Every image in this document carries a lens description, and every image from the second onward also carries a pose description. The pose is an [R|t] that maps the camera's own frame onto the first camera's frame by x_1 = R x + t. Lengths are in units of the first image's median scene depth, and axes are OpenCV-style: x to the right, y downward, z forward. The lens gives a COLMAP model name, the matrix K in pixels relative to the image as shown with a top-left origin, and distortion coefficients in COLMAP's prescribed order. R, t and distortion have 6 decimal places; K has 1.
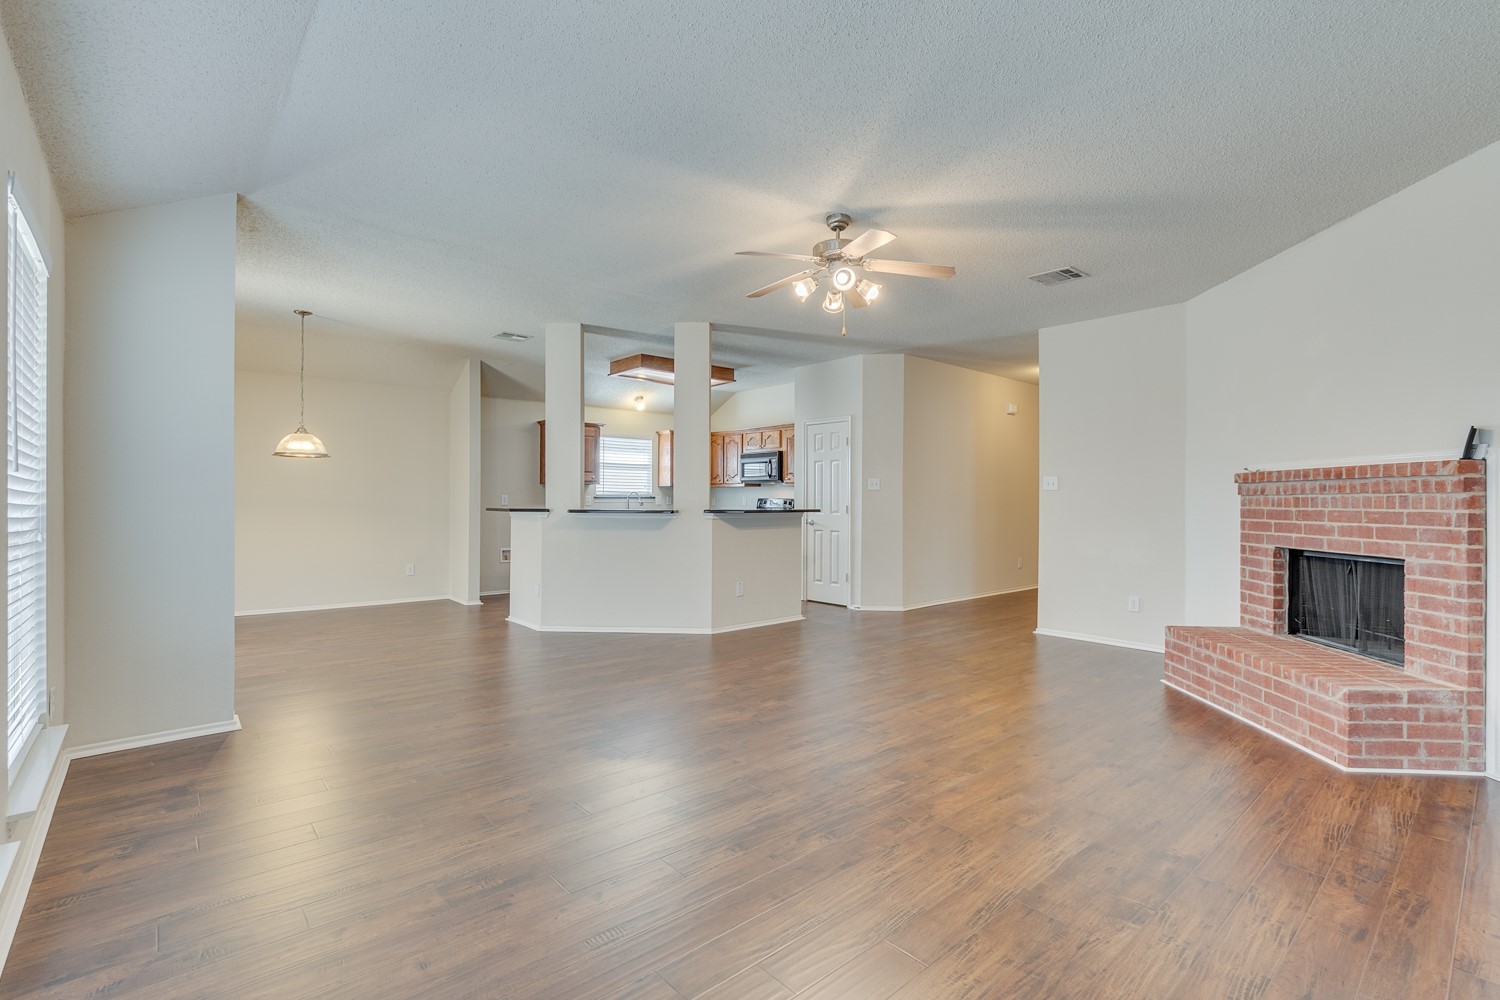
lens RADIAL K [[682.1, 0, 762.1], [0, 682.1, 491.0], [0, 0, 1]] dist [-0.007458, -0.001824]
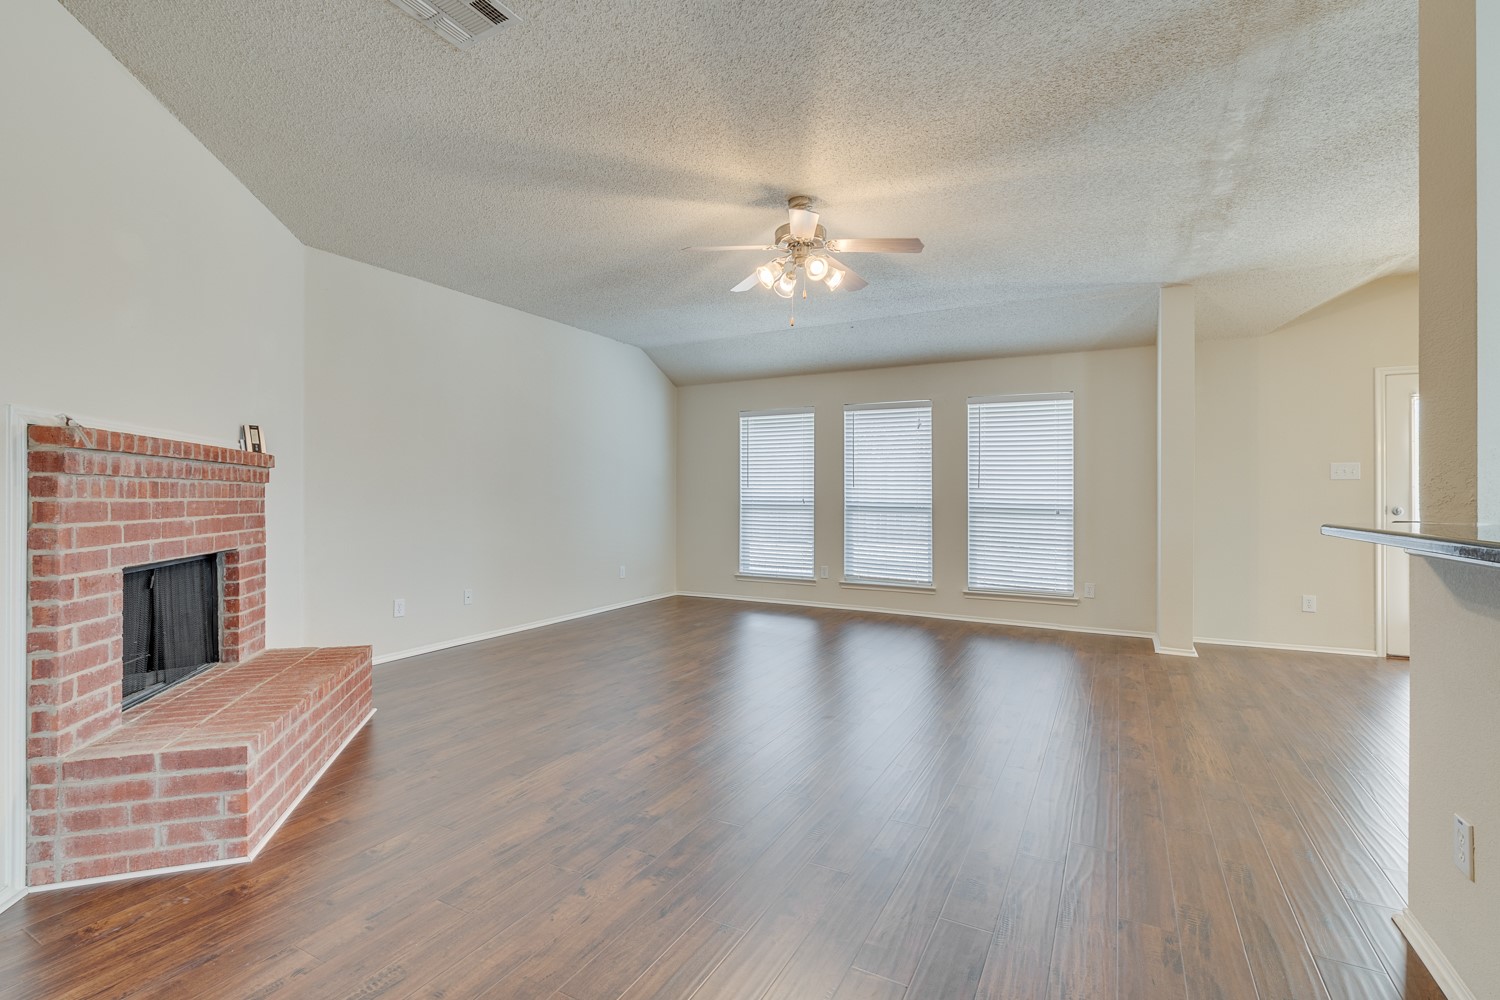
lens RADIAL K [[682.1, 0, 752.0], [0, 682.1, 499.8], [0, 0, 1]] dist [-0.007458, -0.001824]
pose [[-0.943607, -0.005757, -0.331018, 0.437941], [-0.002528, 0.999945, -0.010185, 0.028976], [0.331058, -0.008774, -0.943570, 1.671676]]
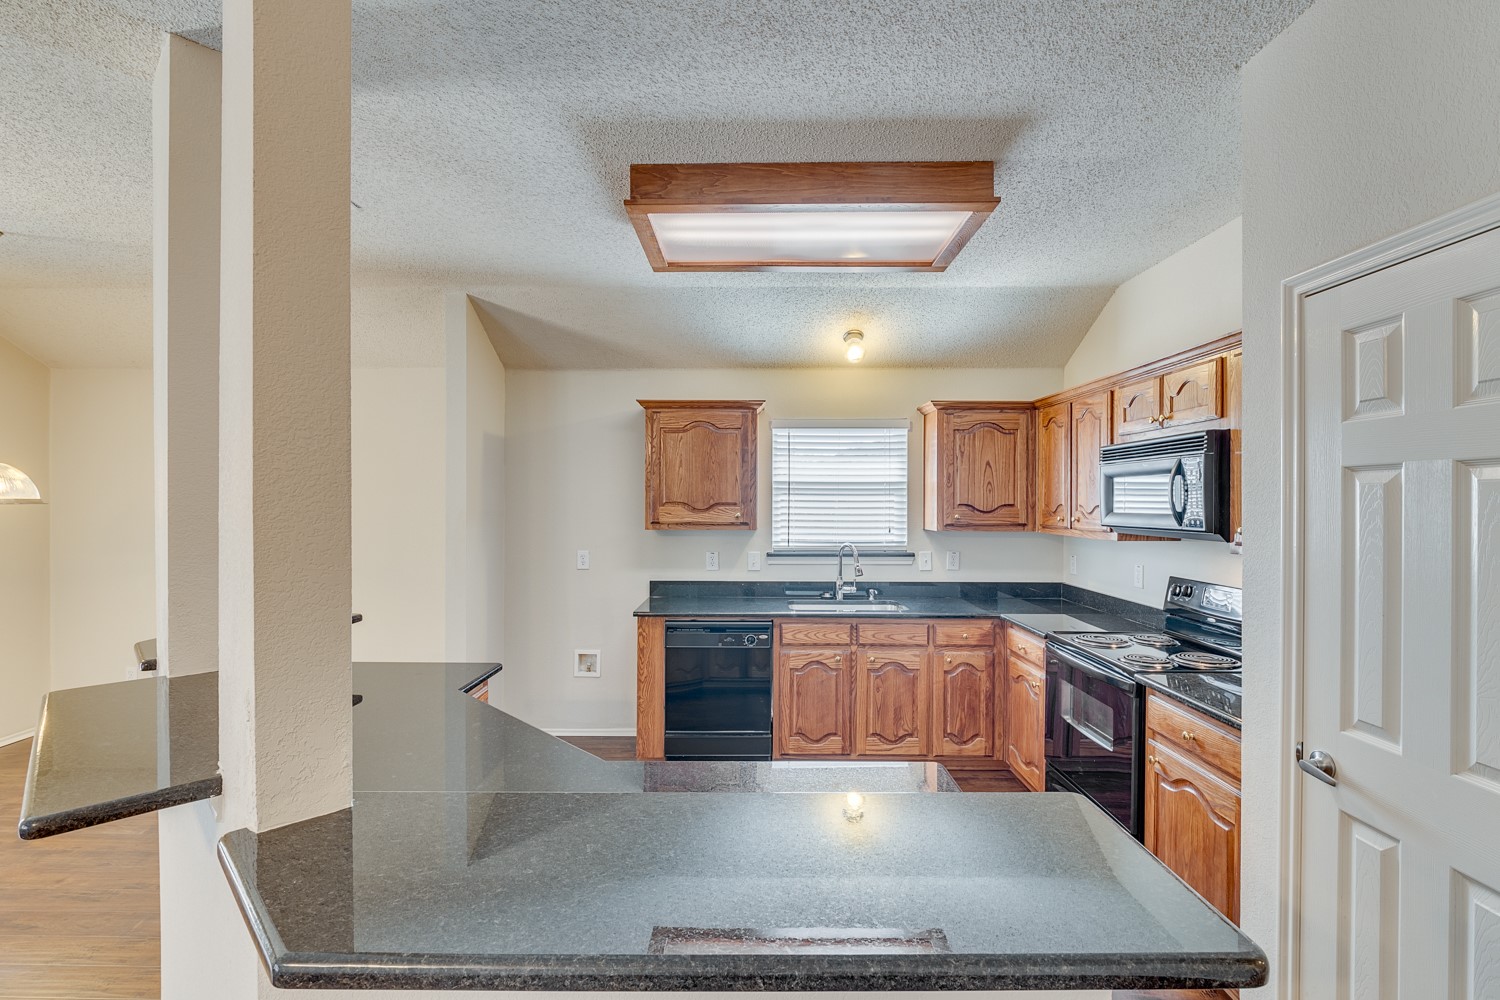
lens RADIAL K [[682.1, 0, 742.8], [0, 682.1, 505.0], [0, 0, 1]] dist [-0.007458, -0.001824]
pose [[0.729112, 0.001763, -0.684392, 0.155250], [0.010174, 0.999858, 0.013414, -0.070030], [0.684318, -0.016744, 0.728991, 1.366498]]
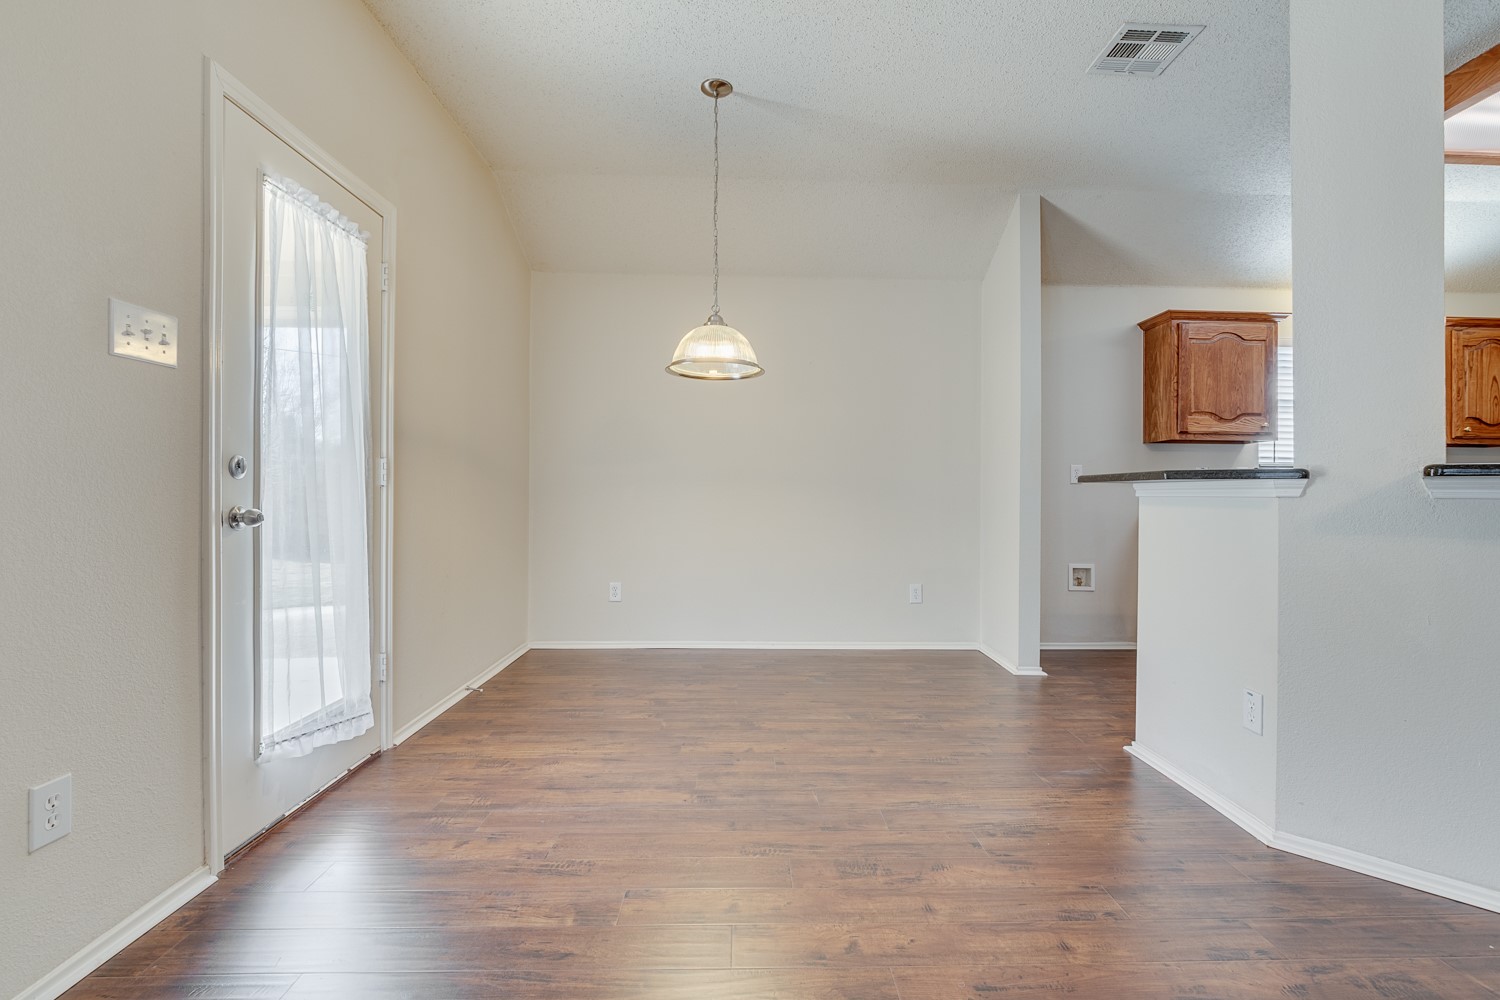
lens RADIAL K [[682.1, 0, 757.4], [0, 682.1, 500.1], [0, 0, 1]] dist [-0.007458, -0.001824]
pose [[0.757168, 0.005470, -0.653197, -0.427966], [0.003977, 0.999908, 0.012983, 0.050256], [0.653208, -0.012429, 0.757077, 0.843281]]
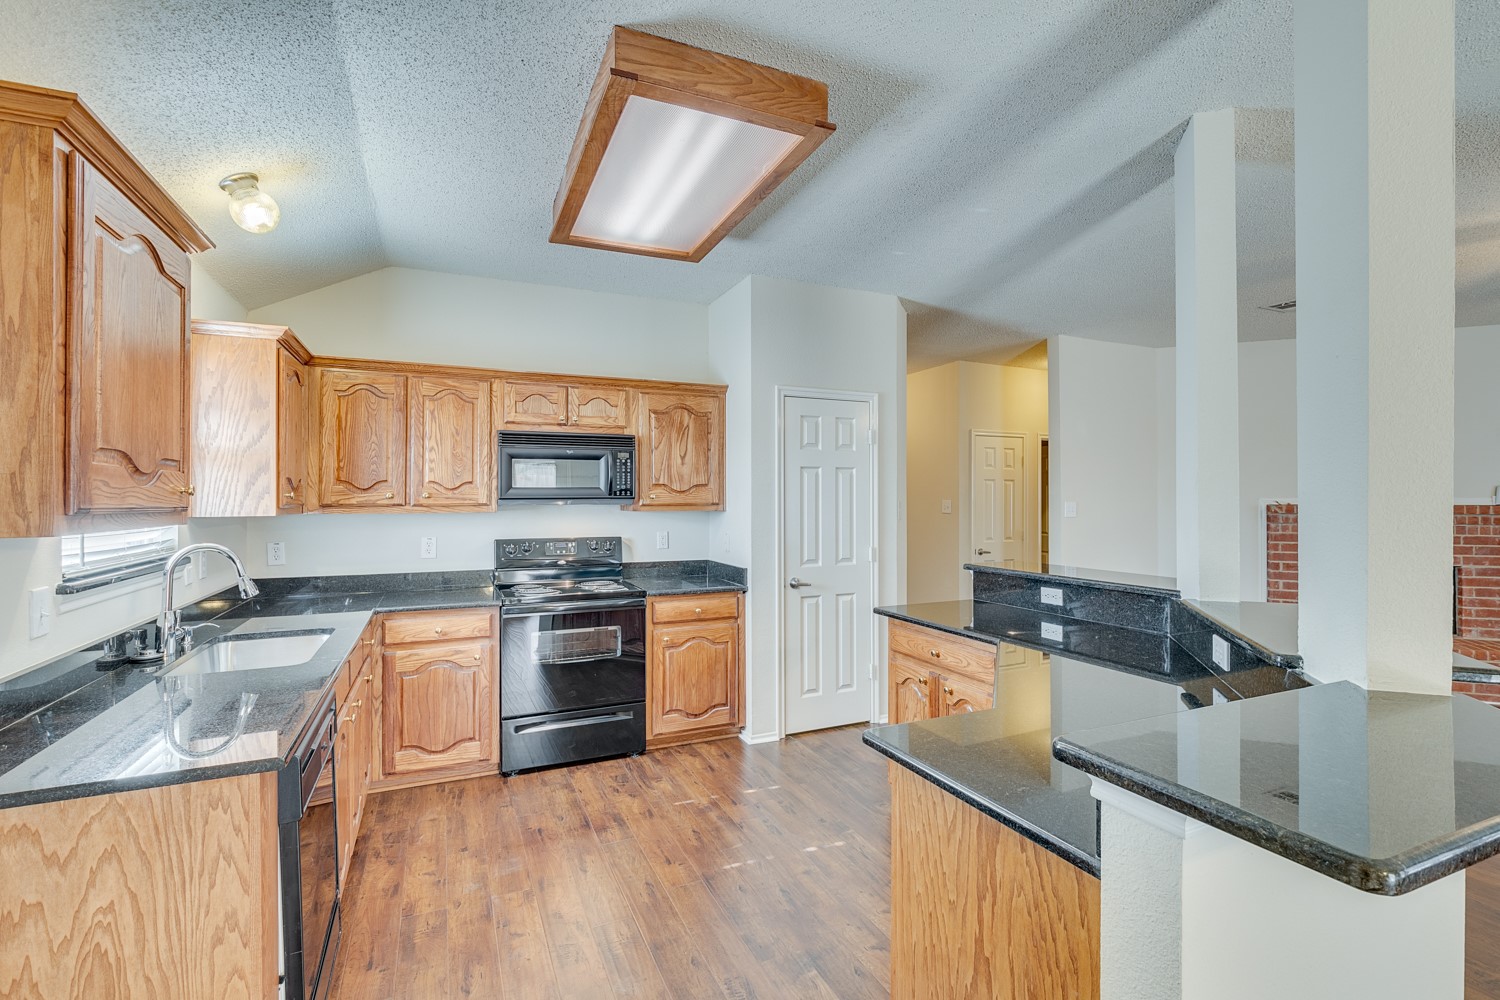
lens RADIAL K [[682.1, 0, 757.4], [0, 682.1, 478.1], [0, 0, 1]] dist [-0.007458, -0.001824]
pose [[0.301236, 0.022279, 0.953289, -0.810698], [-0.009158, 0.999749, -0.020471, -0.044672], [-0.953506, -0.002563, 0.301364, 1.609044]]
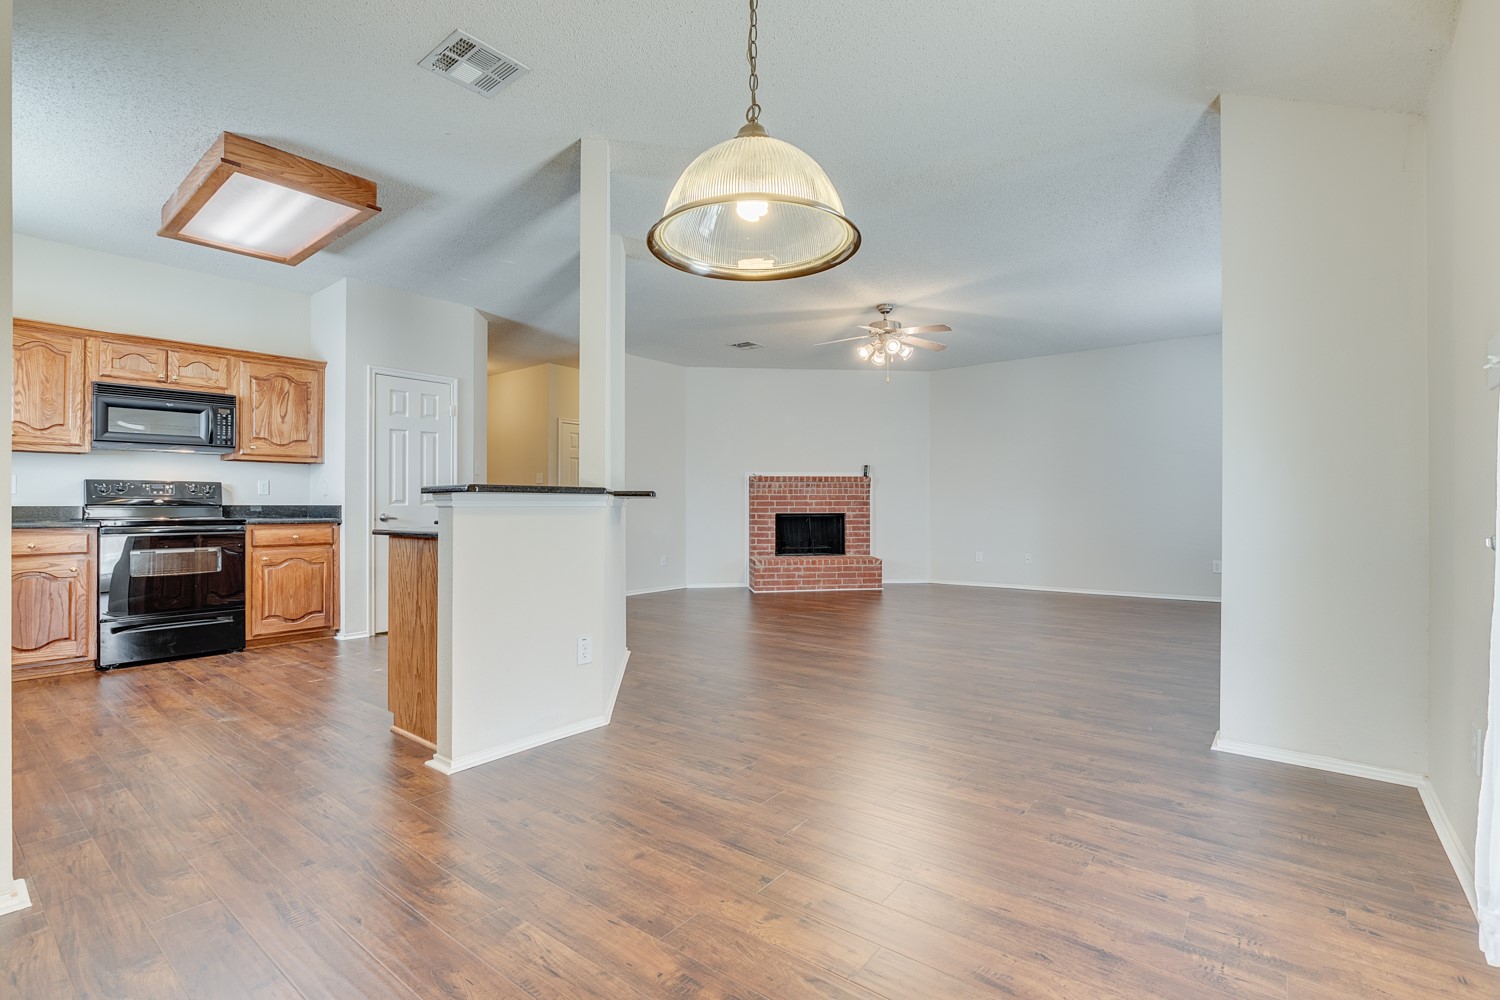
lens RADIAL K [[682.1, 0, 747.2], [0, 682.1, 492.1], [0, 0, 1]] dist [-0.007458, -0.001824]
pose [[-0.162542, 0.011892, 0.986630, -1.229138], [-0.011431, 0.999838, -0.013935, 0.046665], [-0.986635, -0.013543, -0.162379, 1.389030]]
